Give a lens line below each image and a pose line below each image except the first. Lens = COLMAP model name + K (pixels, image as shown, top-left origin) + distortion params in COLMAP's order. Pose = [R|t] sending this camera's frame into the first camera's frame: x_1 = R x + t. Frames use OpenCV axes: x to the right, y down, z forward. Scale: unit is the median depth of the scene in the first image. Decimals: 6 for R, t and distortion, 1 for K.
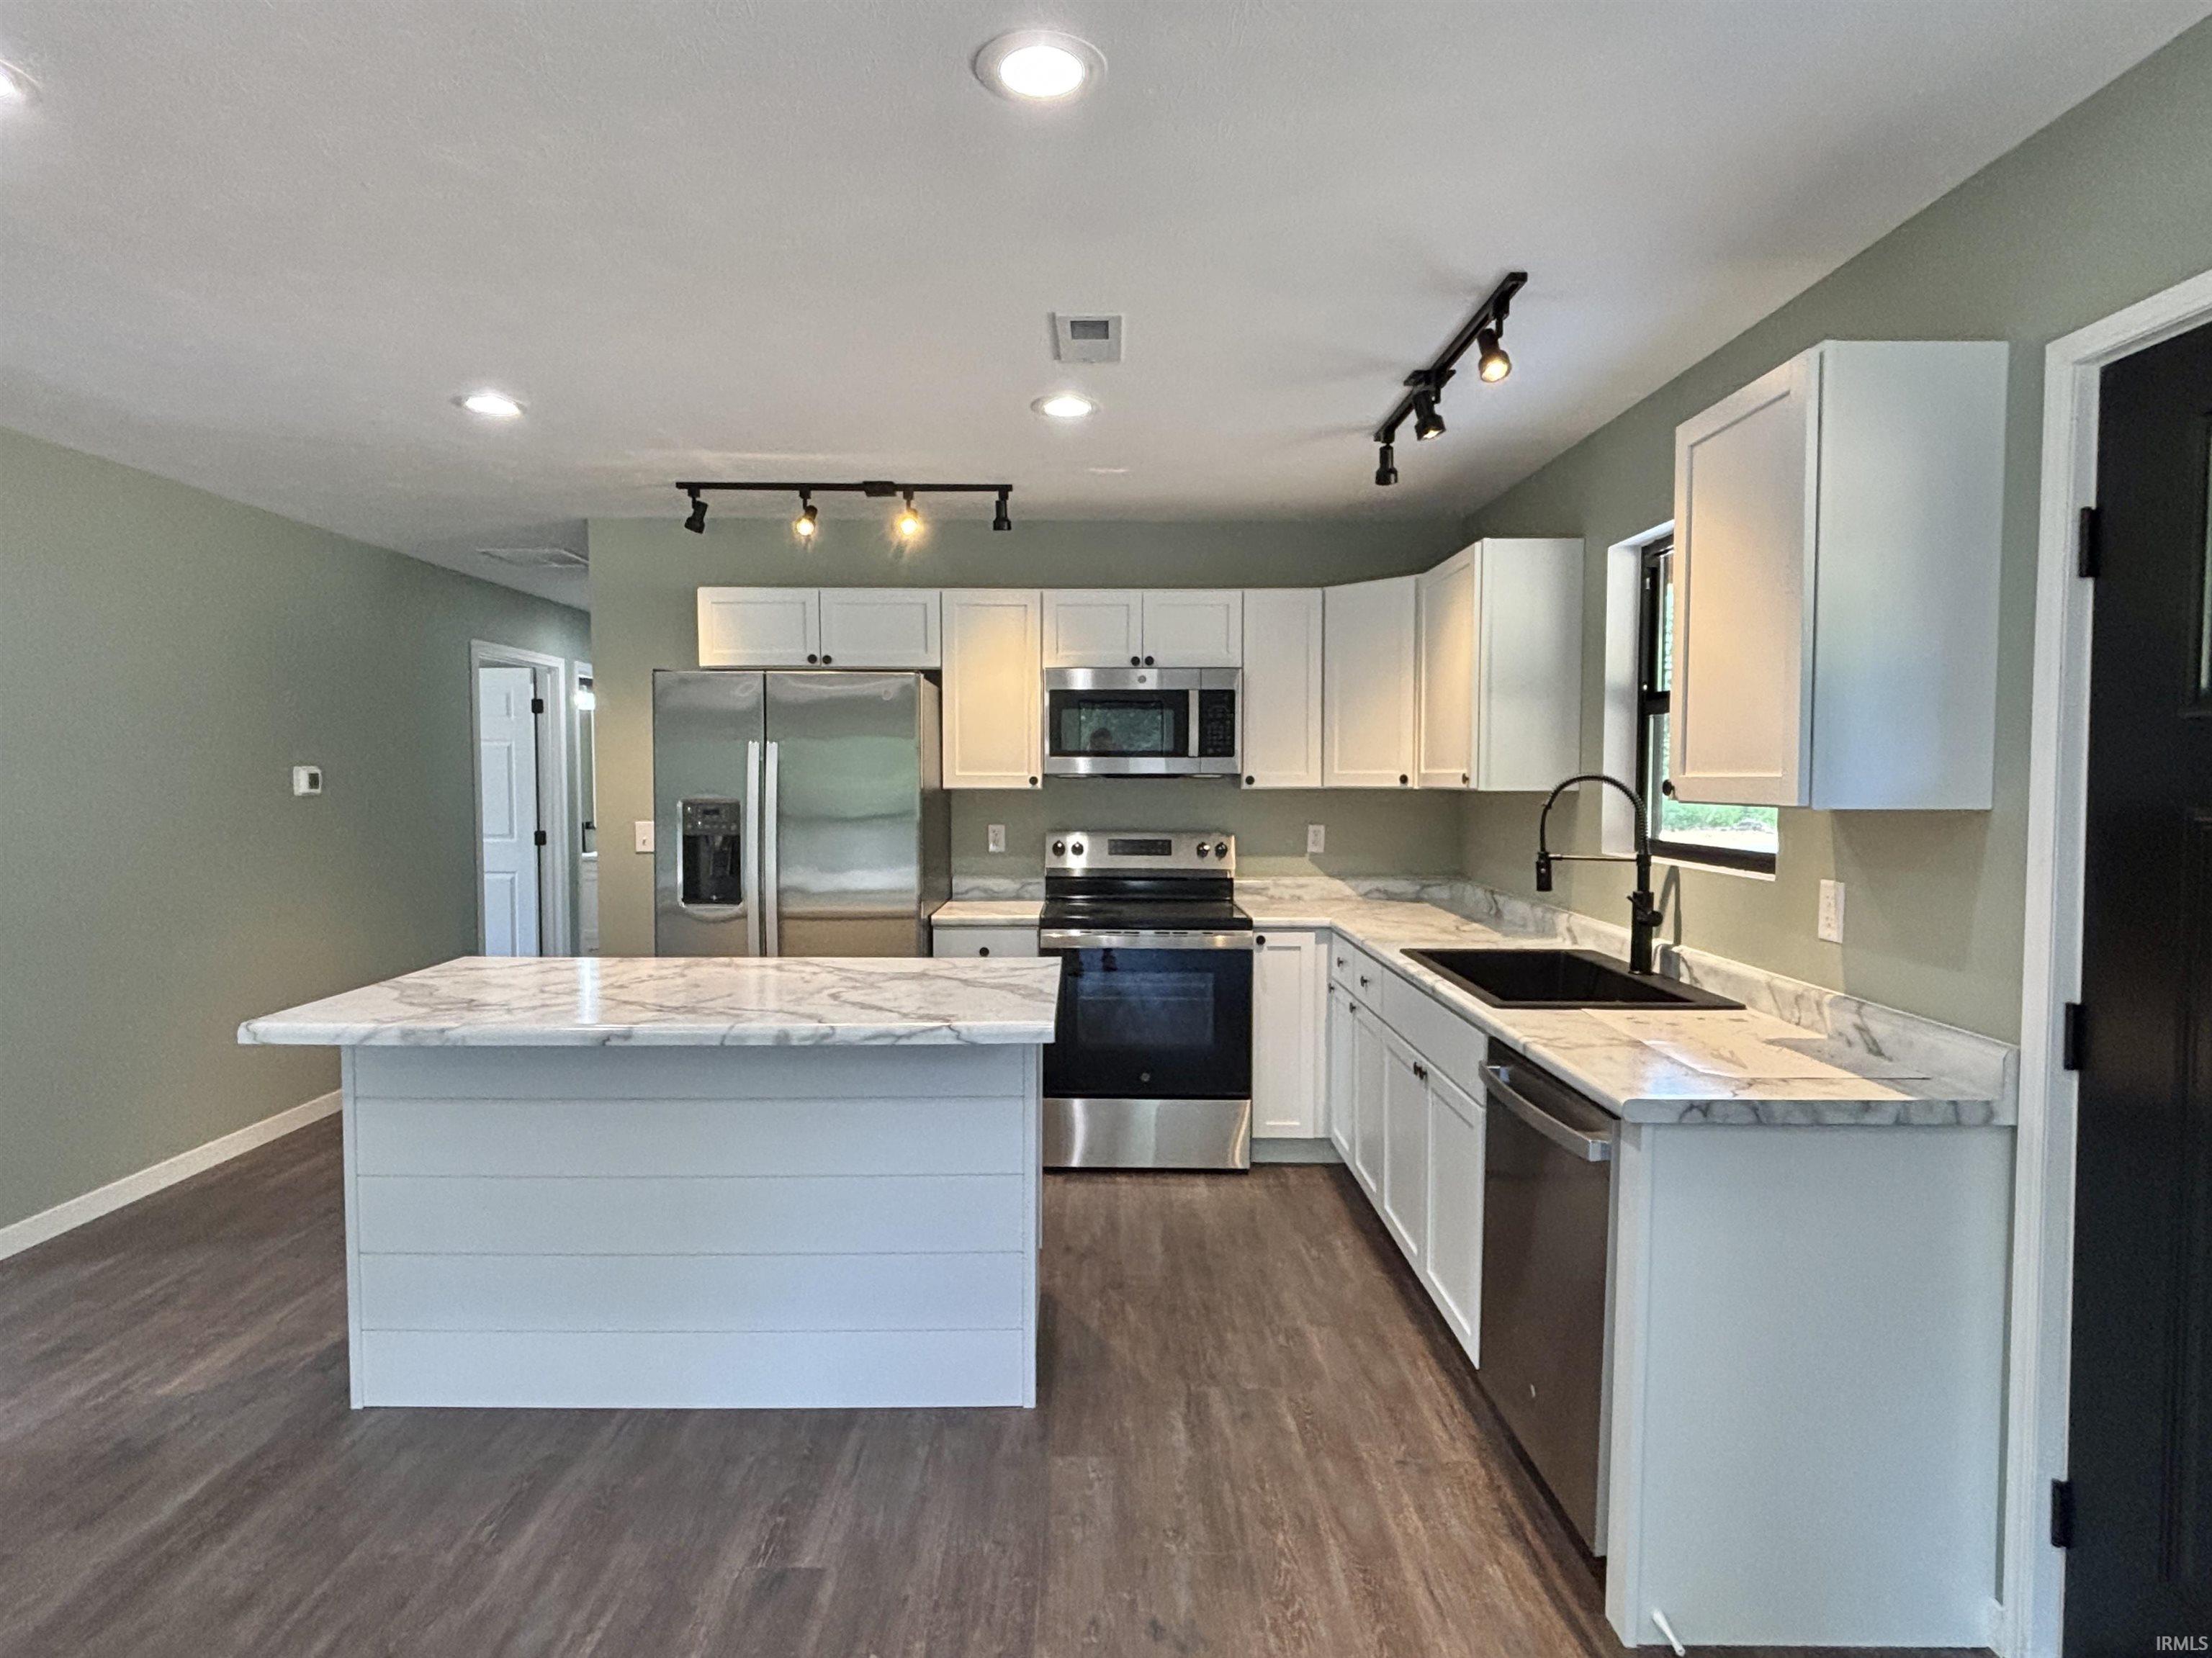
lens RADIAL K [[1197.8, 0, 1104.7], [0, 1197.8, 827.9], [0, 0, 1]] dist [0.002723, -0.004600]
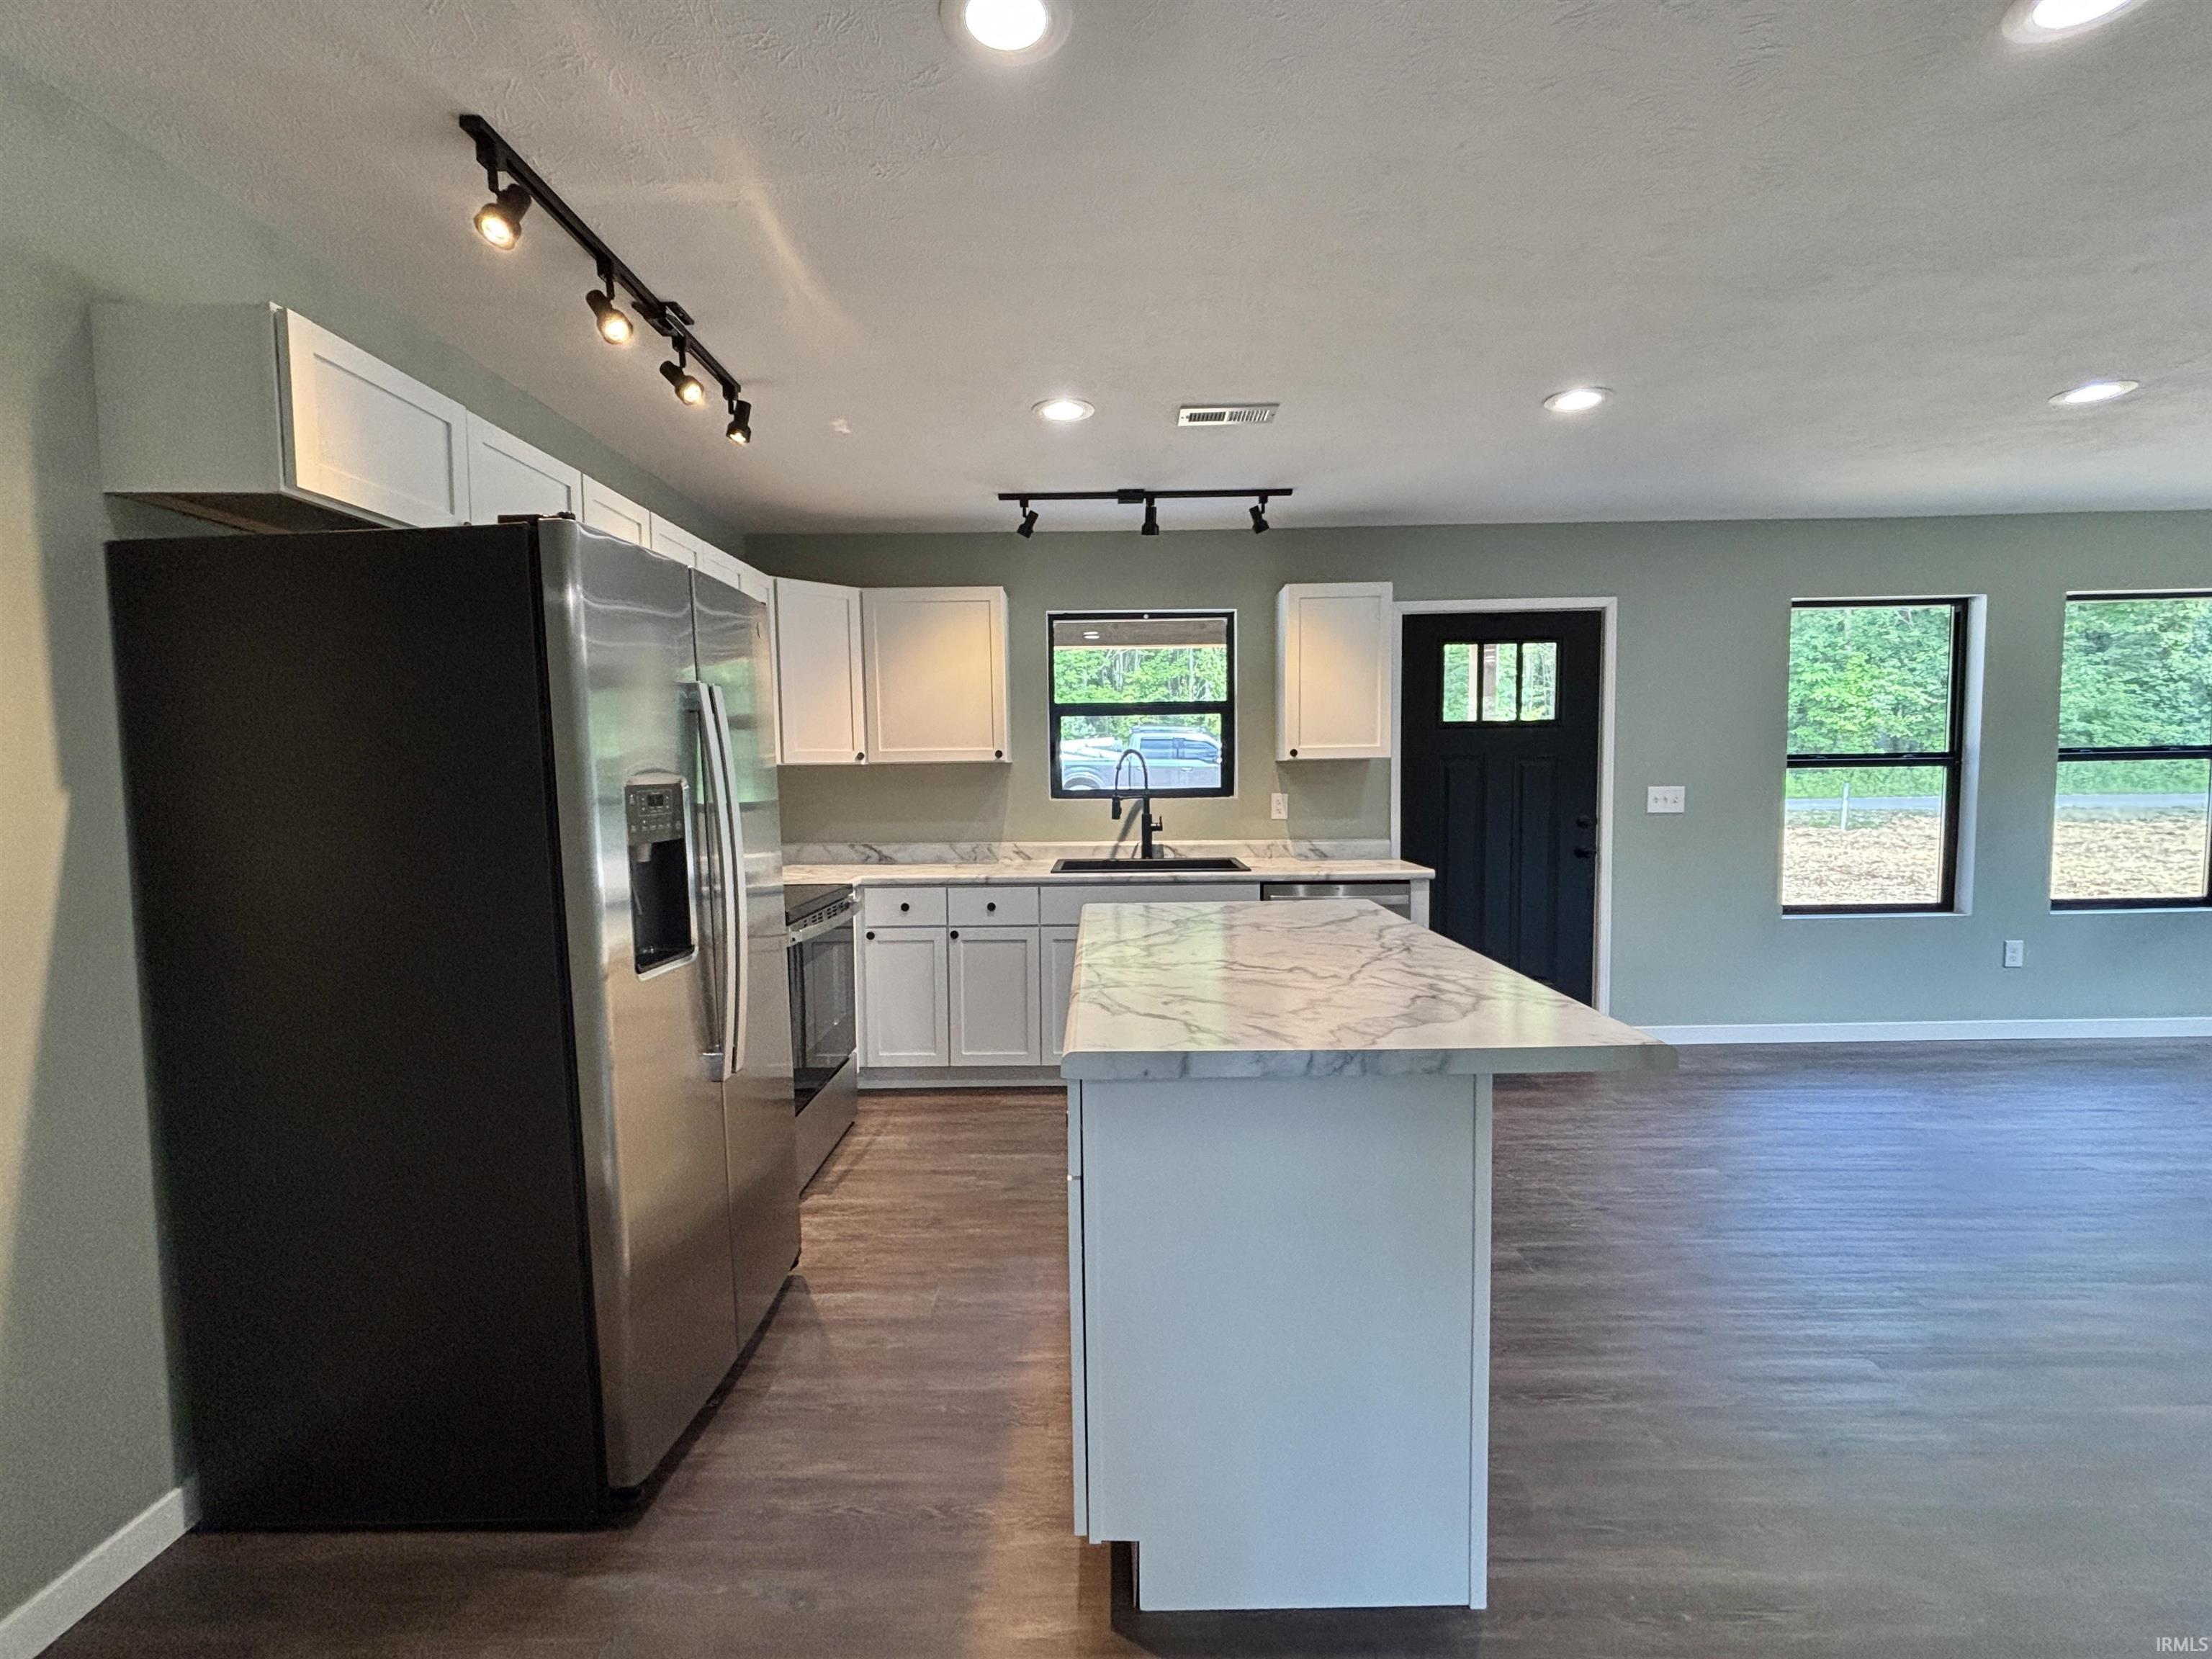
lens RADIAL K [[975.9, 0, 1106.4], [0, 975.9, 834.7], [0, 0, 1]] dist [-0.002359, -0.001132]
pose [[0.008193, -0.071563, 0.997402, -0.840470], [0.058949, 0.995736, 0.070960, -0.019734], [-0.998227, 0.058215, 0.012377, 0.848414]]
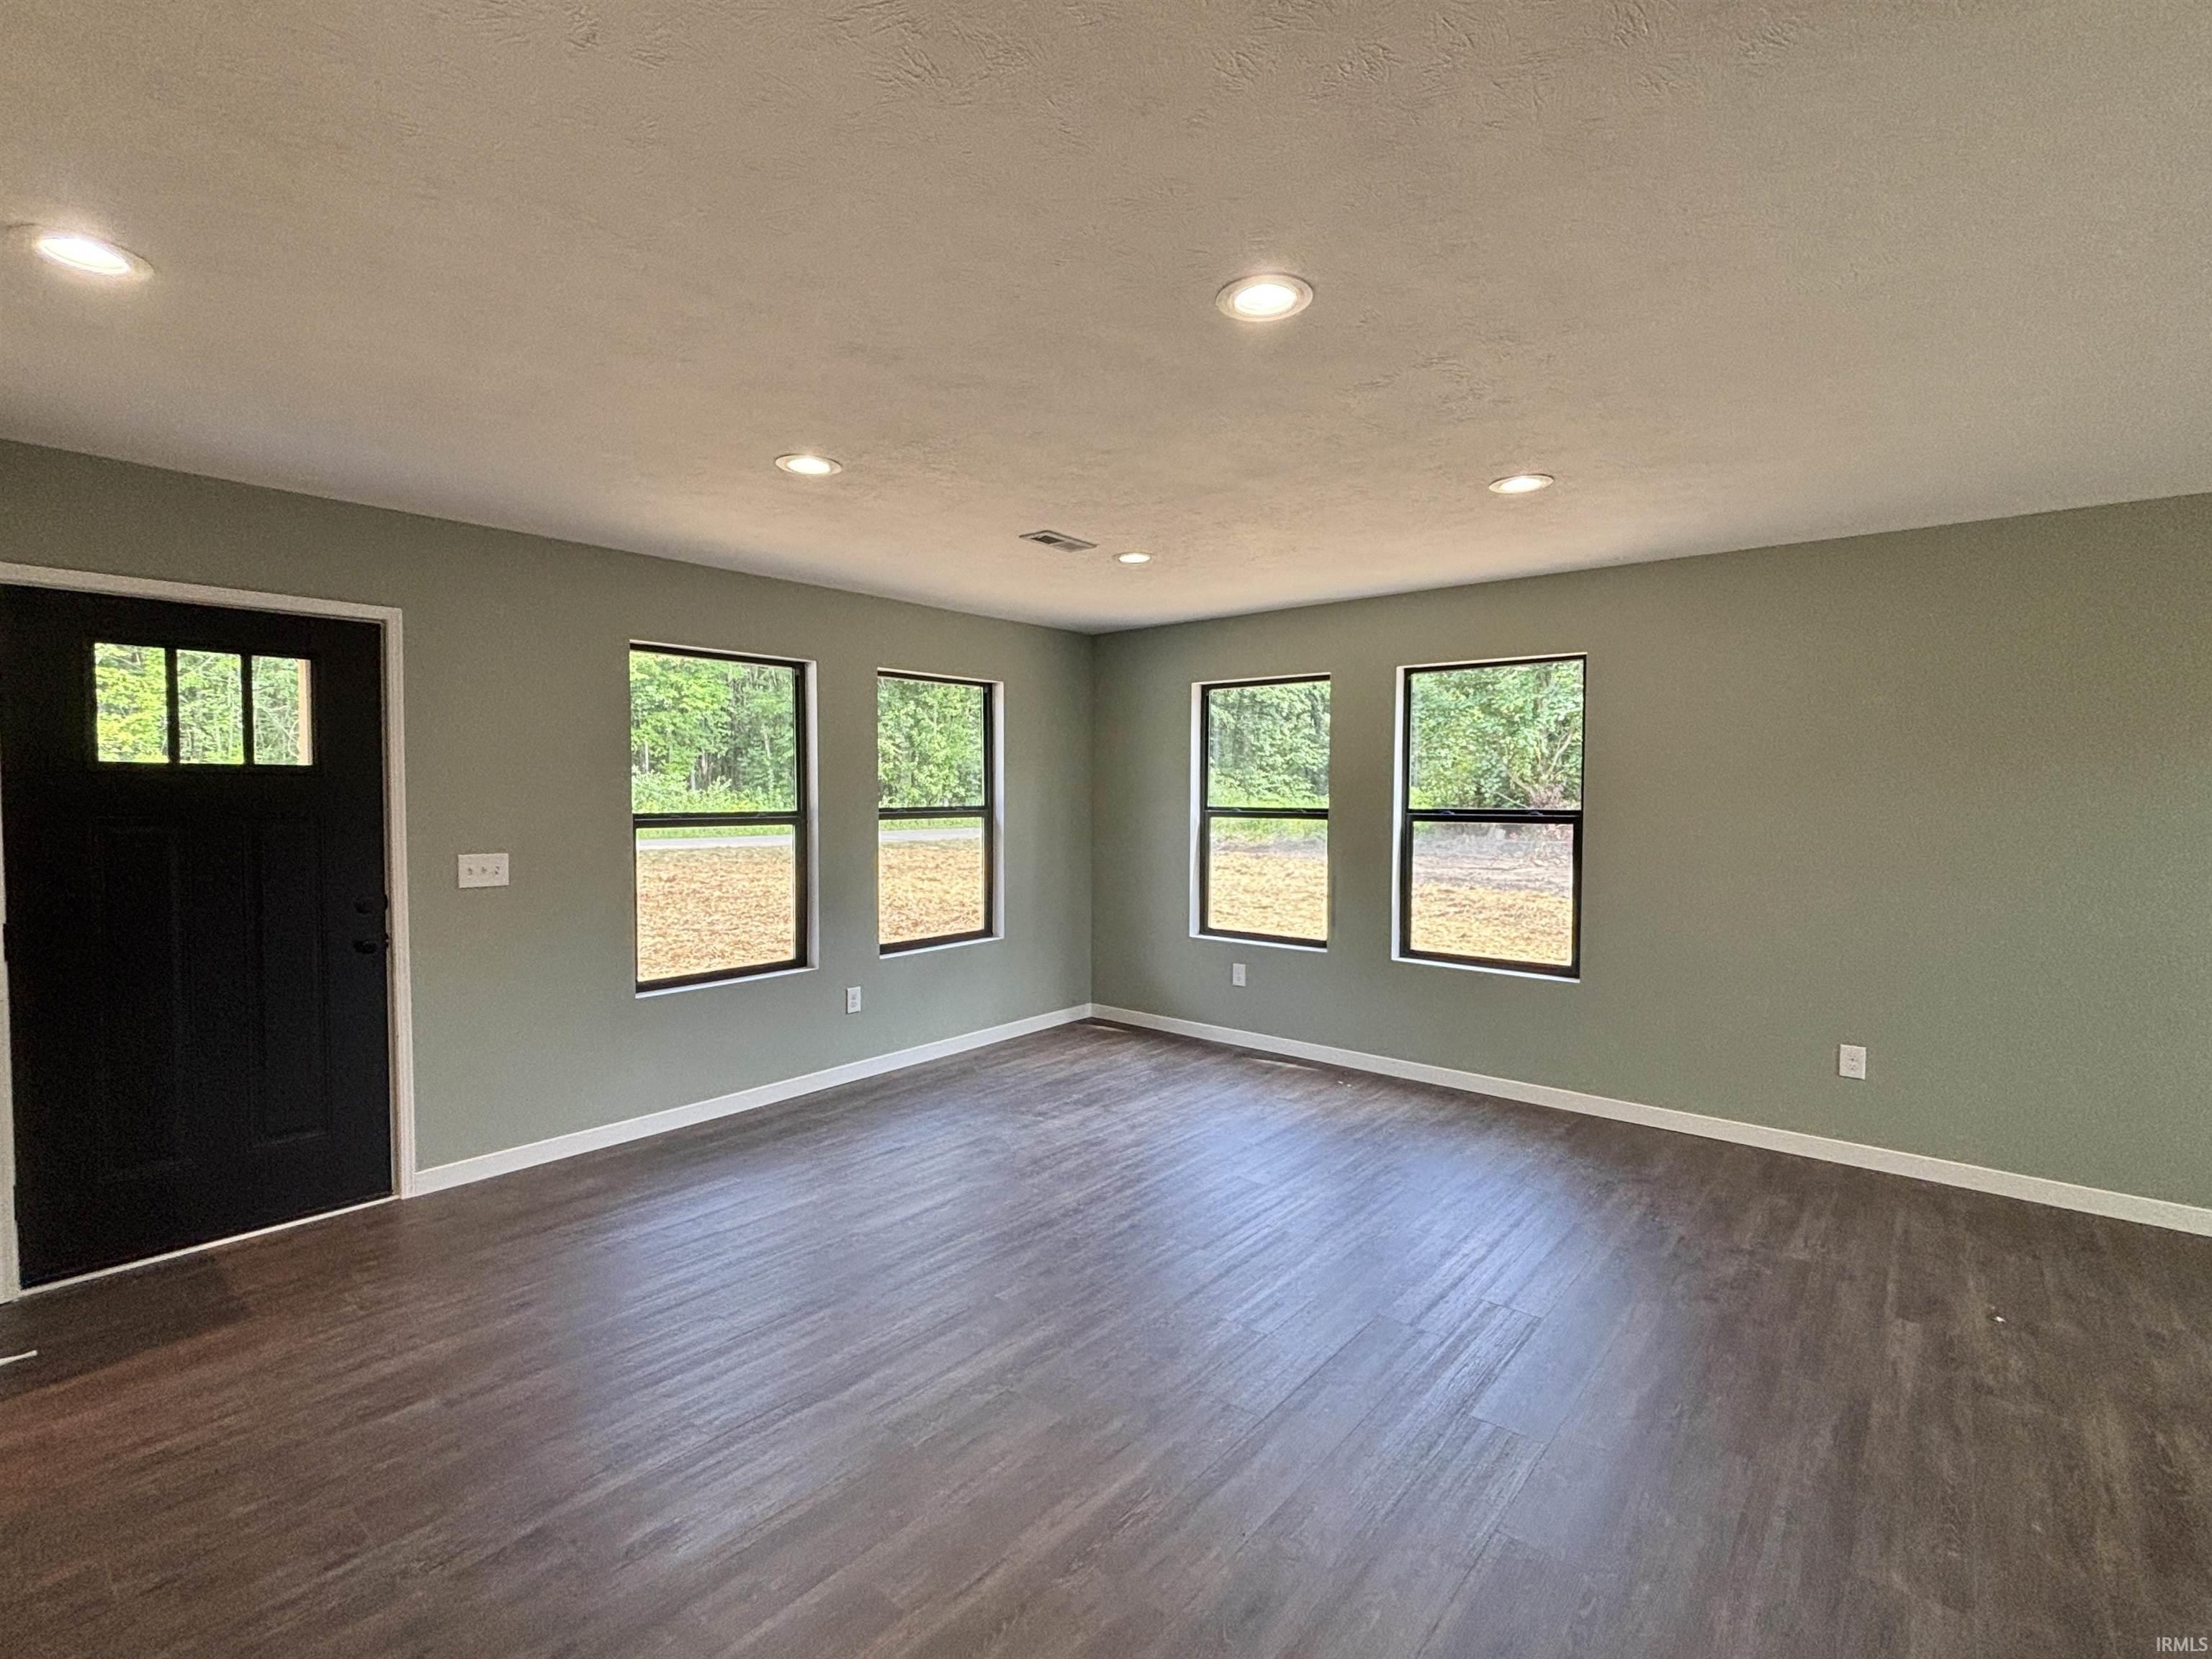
lens RADIAL K [[975.9, 0, 1124.7], [0, 975.9, 843.4], [0, 0, 1]] dist [-0.002359, -0.001132]
pose [[-0.774598, -0.034513, 0.631512, -0.729838], [0.028074, 0.995649, 0.088849, -0.031659], [-0.631831, 0.086551, -0.770259, 0.514751]]
